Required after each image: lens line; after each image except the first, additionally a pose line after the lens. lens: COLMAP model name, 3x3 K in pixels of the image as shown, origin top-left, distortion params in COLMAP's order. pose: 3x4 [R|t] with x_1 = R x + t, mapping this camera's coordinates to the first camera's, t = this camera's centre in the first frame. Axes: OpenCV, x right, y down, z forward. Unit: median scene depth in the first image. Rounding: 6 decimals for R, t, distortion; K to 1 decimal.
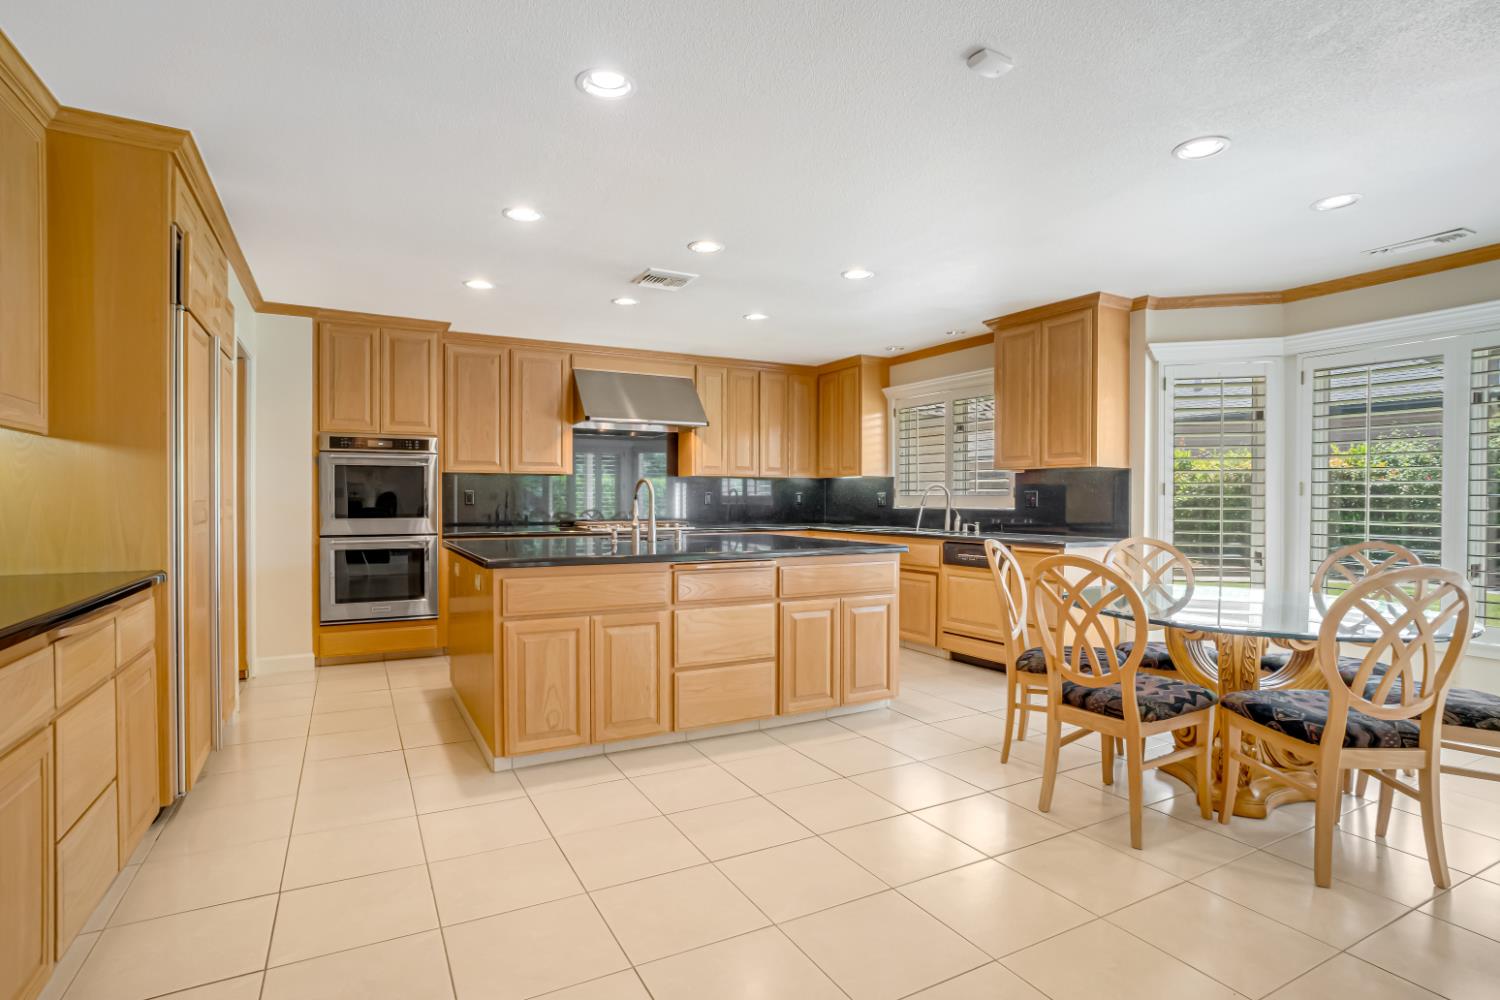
lens RADIAL K [[763.7, 0, 750.0], [0, 763.7, 500.0], [0, 0, 1]] dist [-0.001037, -0.000103]
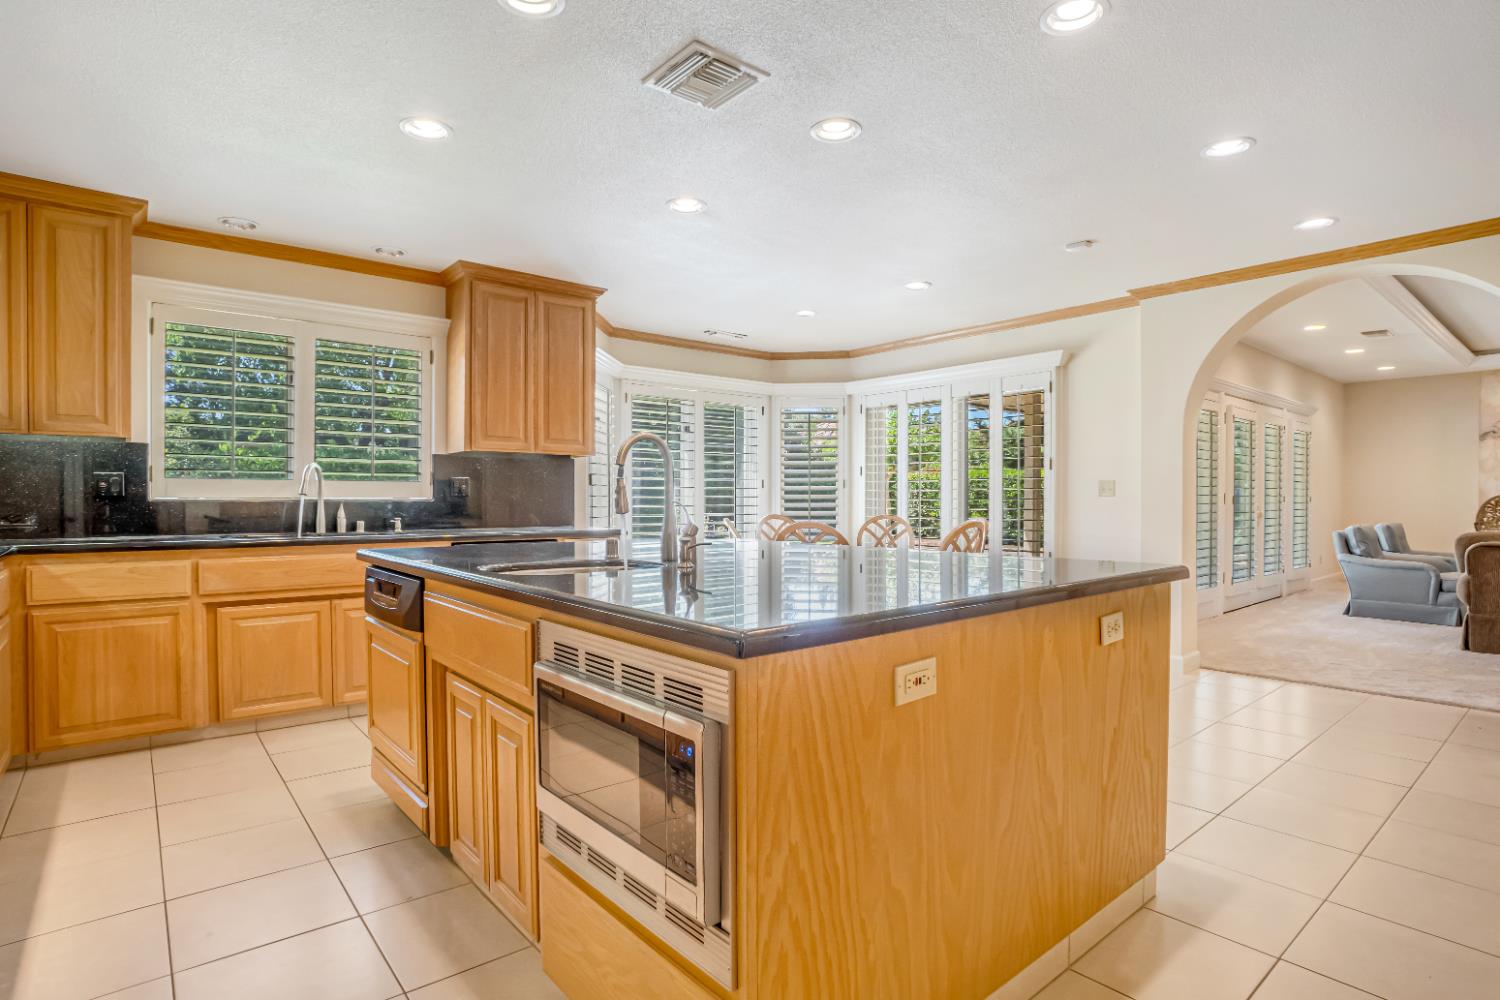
lens RADIAL K [[763.7, 0, 750.0], [0, 763.7, 500.0], [0, 0, 1]] dist [-0.001037, -0.000103]
pose [[-0.185812, -0.005262, 0.982571, -0.511492], [0.006521, 0.999957, 0.006588, 0.010704], [-0.982564, 0.007632, -0.185770, 0.825147]]
